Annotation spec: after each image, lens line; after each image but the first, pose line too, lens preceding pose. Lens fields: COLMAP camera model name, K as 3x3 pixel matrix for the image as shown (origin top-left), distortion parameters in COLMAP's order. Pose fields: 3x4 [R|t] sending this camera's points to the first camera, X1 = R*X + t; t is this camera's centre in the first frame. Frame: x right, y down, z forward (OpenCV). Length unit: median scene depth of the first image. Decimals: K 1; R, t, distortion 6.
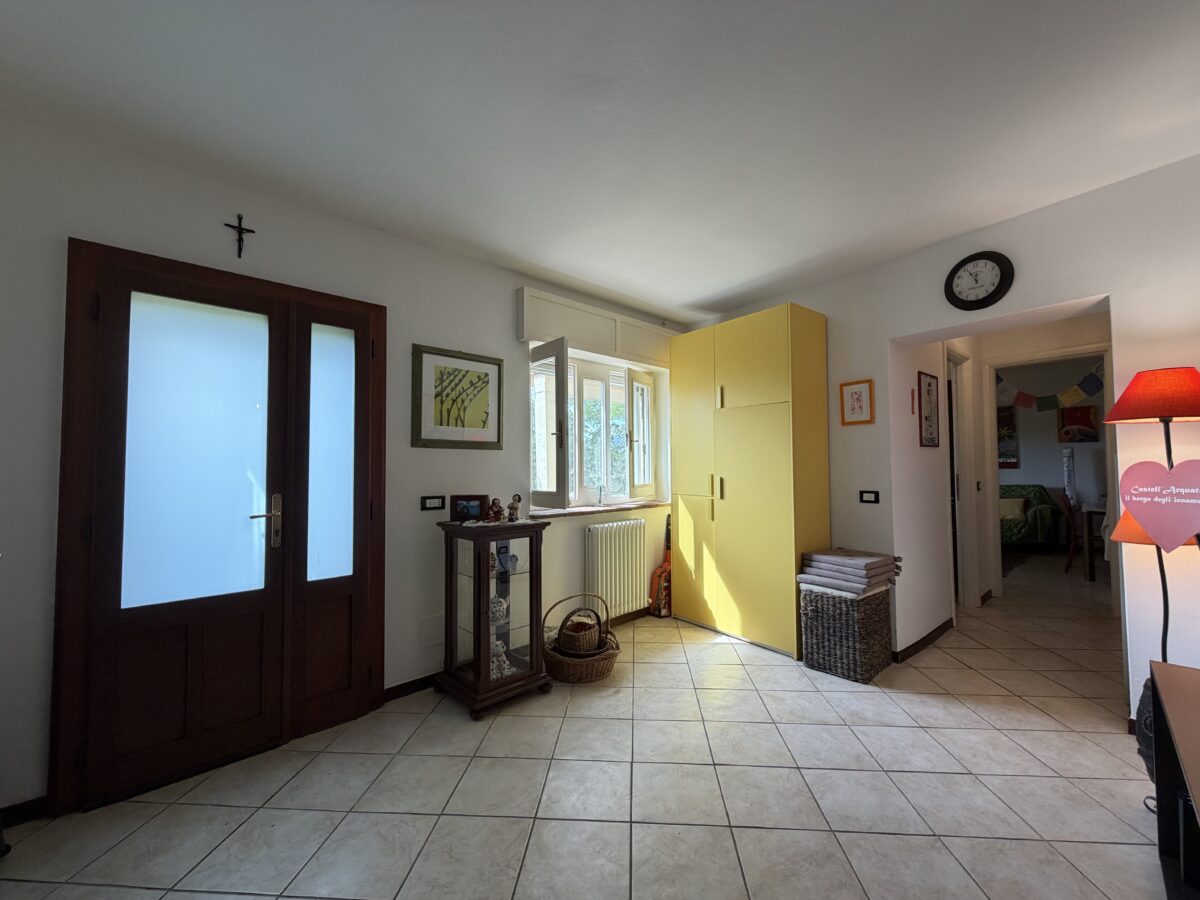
lens RADIAL K [[478.2, 0, 603.6], [0, 478.2, 448.8], [0, 0, 1]] dist [0.000495, -0.000051]
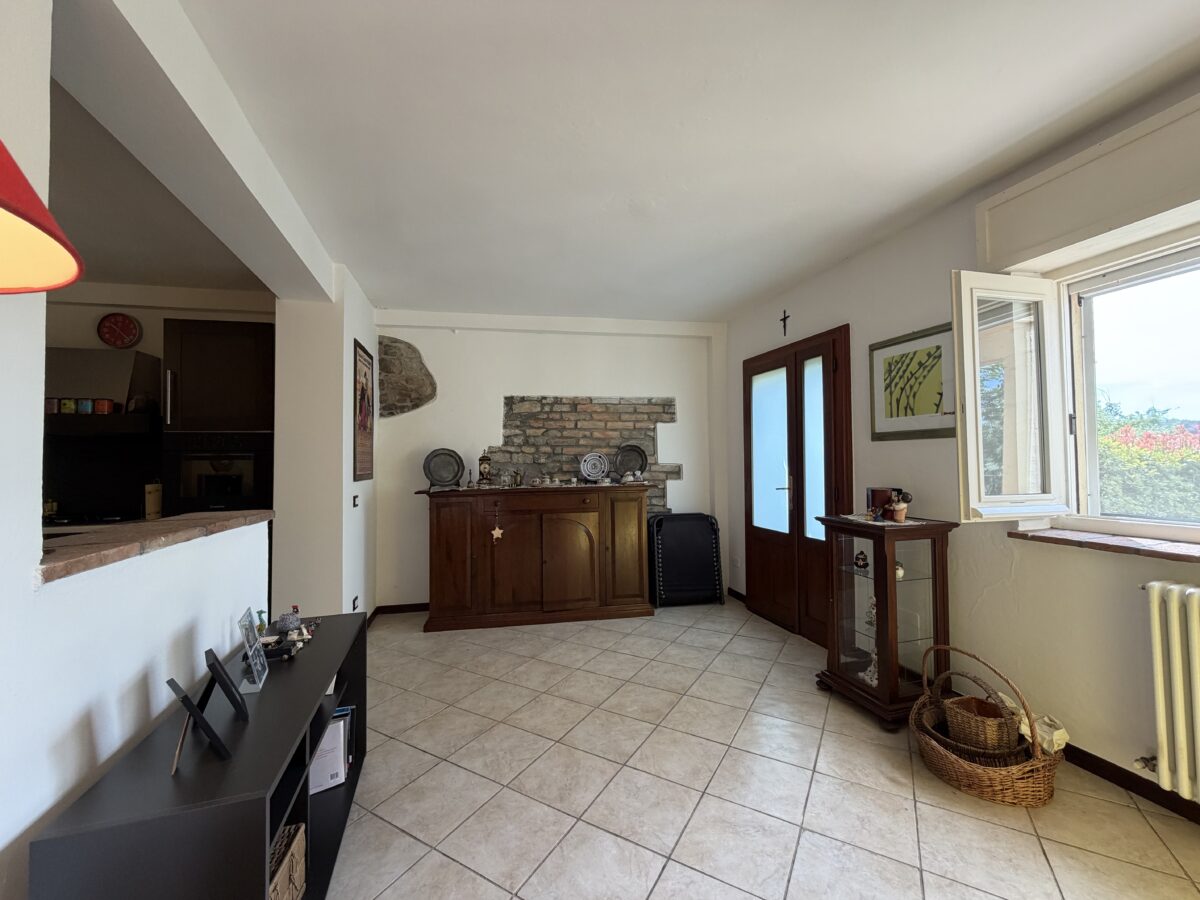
lens RADIAL K [[478.2, 0, 603.6], [0, 478.2, 448.8], [0, 0, 1]] dist [0.000495, -0.000051]
pose [[-0.445353, -0.012381, -0.895269, 0.773479], [0.048377, 0.998111, -0.037869, 0.023635], [0.894047, -0.060176, -0.443913, 0.865561]]
